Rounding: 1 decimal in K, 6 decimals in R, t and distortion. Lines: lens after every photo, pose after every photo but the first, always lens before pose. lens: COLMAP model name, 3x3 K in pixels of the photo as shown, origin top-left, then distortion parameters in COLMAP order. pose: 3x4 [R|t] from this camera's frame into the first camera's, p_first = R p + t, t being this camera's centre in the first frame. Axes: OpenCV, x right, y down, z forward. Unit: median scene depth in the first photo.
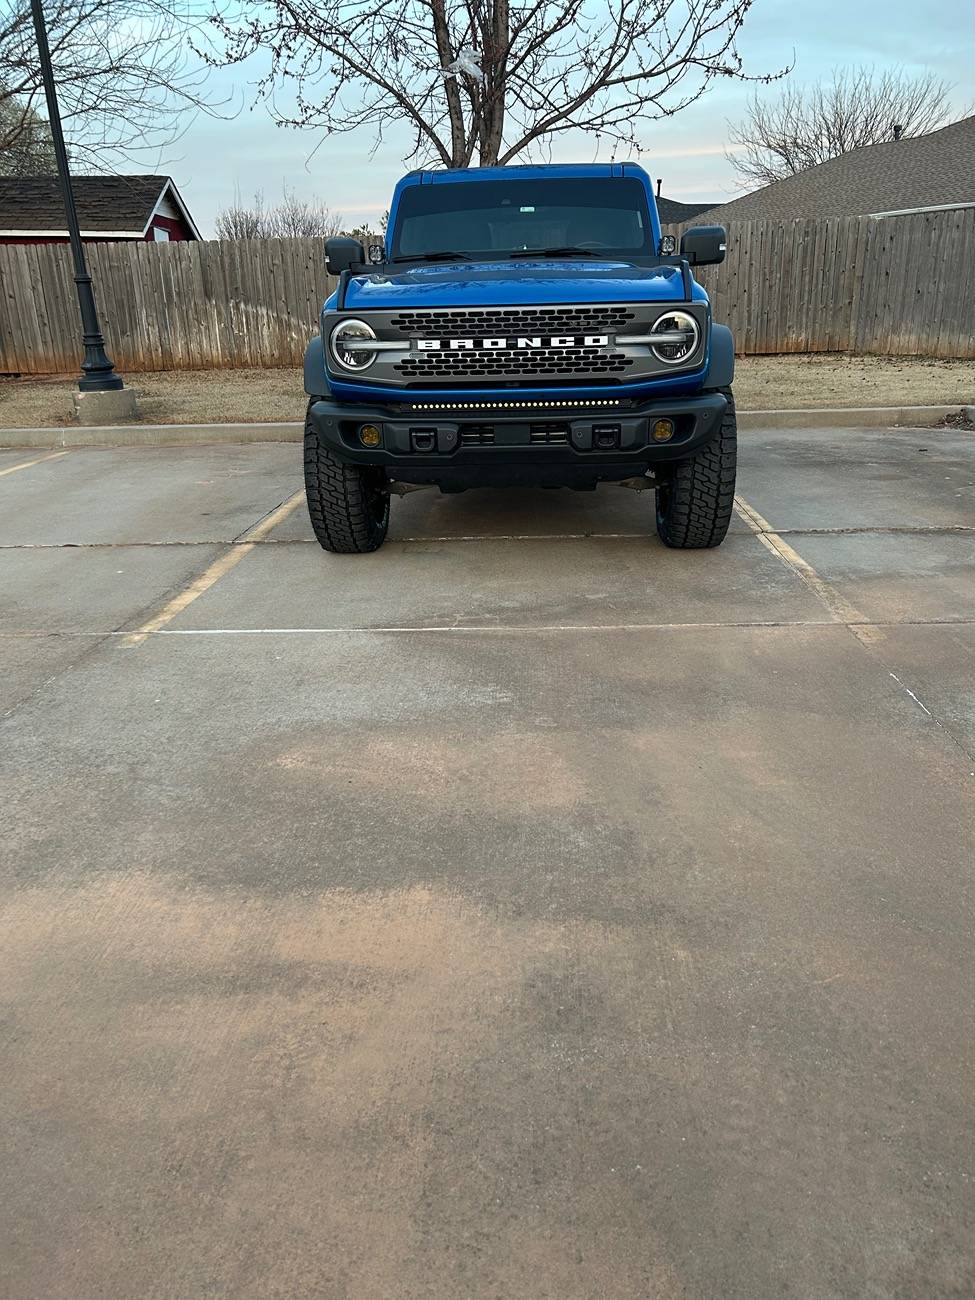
lens RADIAL K [[1008.6, 0, 487.5], [0, 1008.6, 650.0], [0, 0, 1]] dist [0.000194, -0.000533]
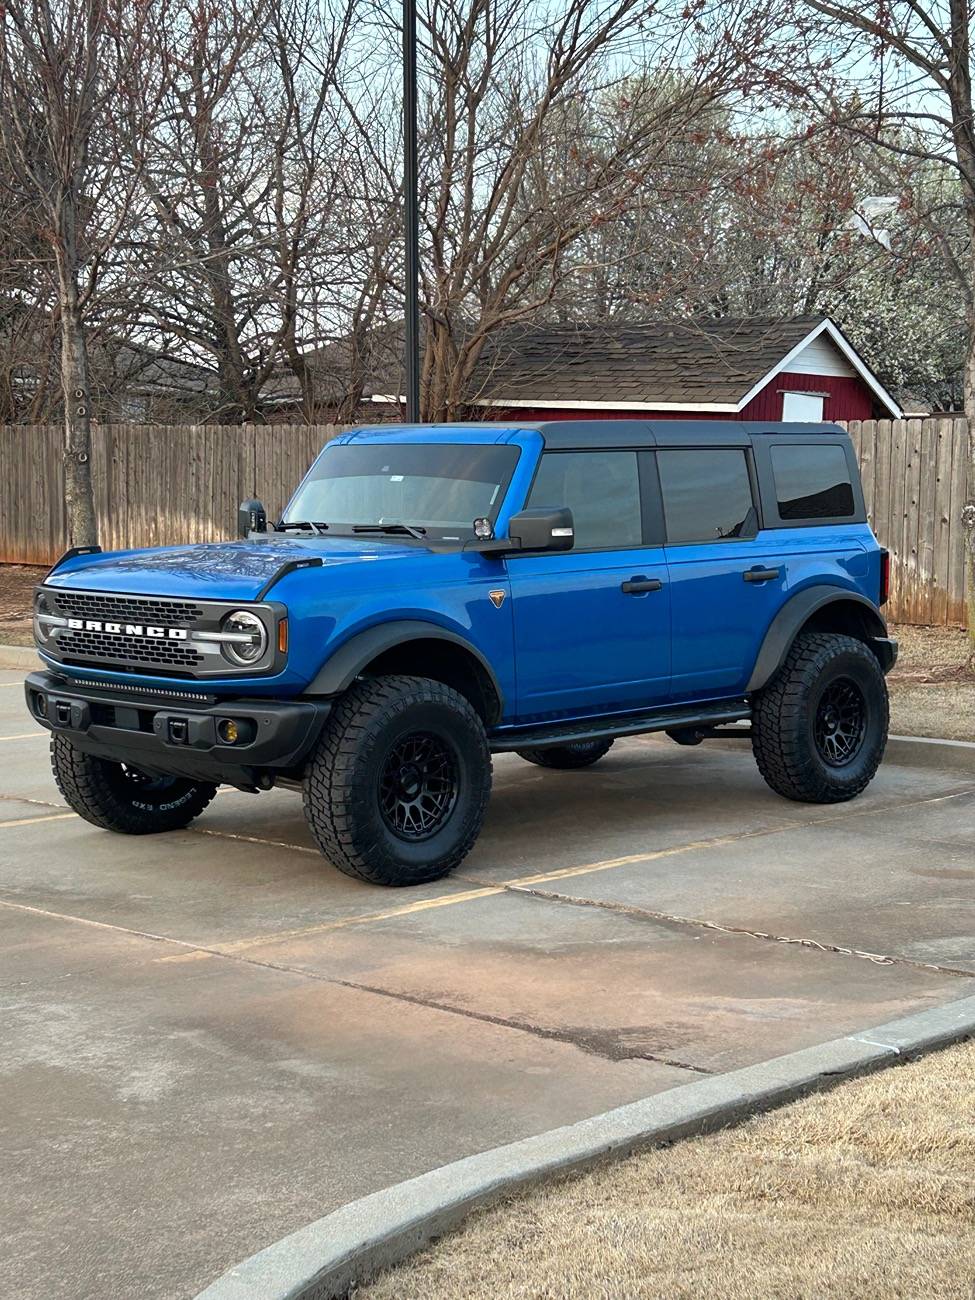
lens RADIAL K [[2291.3, 0, 487.5], [0, 2291.3, 650.0], [0, 0, 1]] dist [0.261643, 0.001425]
pose [[0.724555, 0.088809, -0.683472, 1.847663], [-0.247644, 0.958984, -0.137920, -0.057903], [0.643190, 0.269188, 0.716829, -0.401912]]
